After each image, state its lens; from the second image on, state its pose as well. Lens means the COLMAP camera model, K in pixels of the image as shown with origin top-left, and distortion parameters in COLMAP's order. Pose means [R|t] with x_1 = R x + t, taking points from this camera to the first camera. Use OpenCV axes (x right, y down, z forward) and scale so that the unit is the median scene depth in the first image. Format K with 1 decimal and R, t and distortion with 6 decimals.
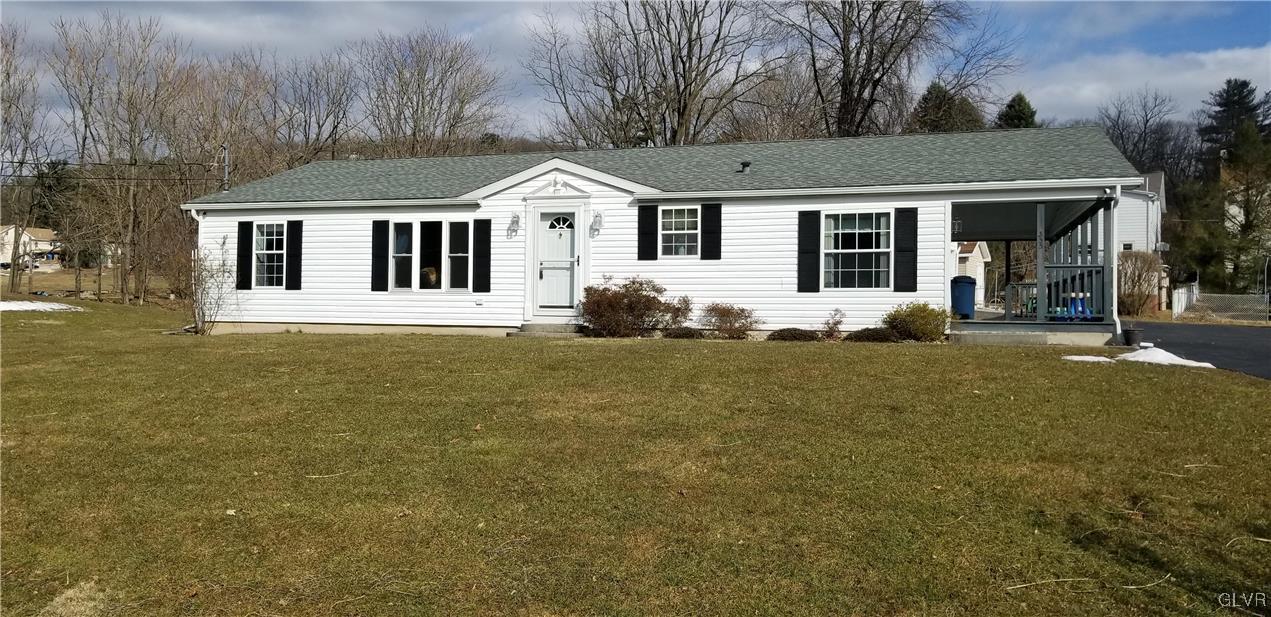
lens RADIAL K [[1004.9, 0, 637.7], [0, 1004.9, 284.1], [0, 0, 1]] dist [0.119321, -0.232745]
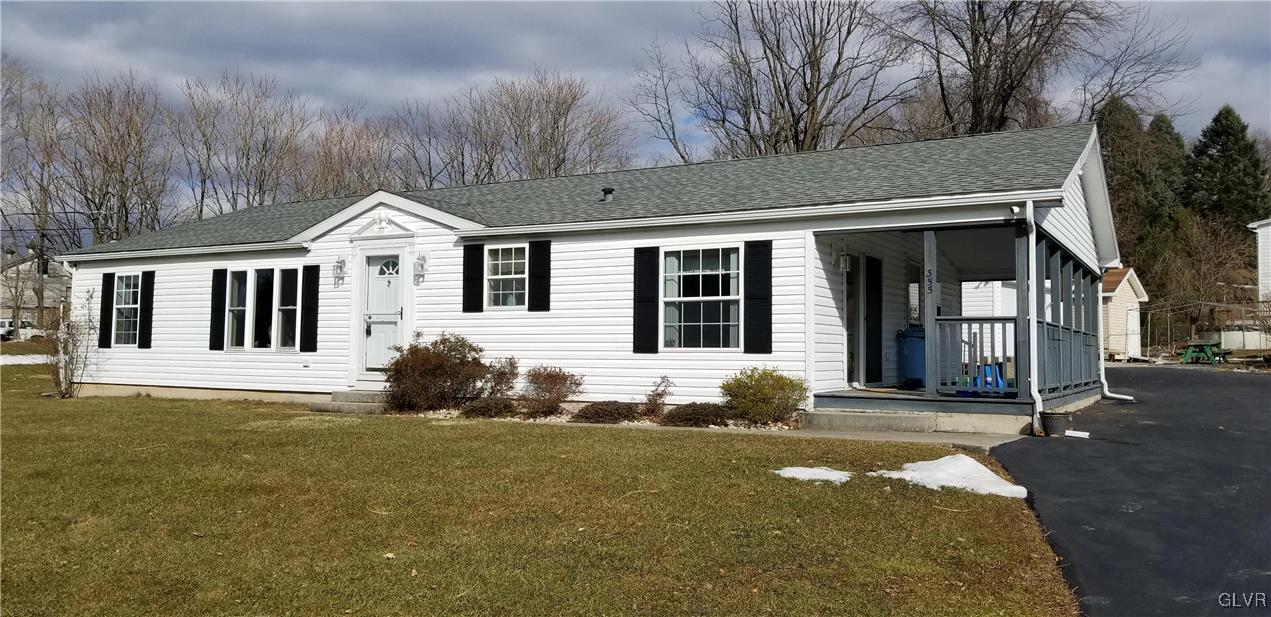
lens RADIAL K [[1004.9, 0, 637.7], [0, 1004.9, 284.1], [0, 0, 1]] dist [0.119321, -0.232745]
pose [[0.976961, -0.015297, -0.212870, 0.312156], [0.006650, 0.999126, -0.041278, -0.012185], [0.213316, 0.038911, 0.976208, 0.238796]]
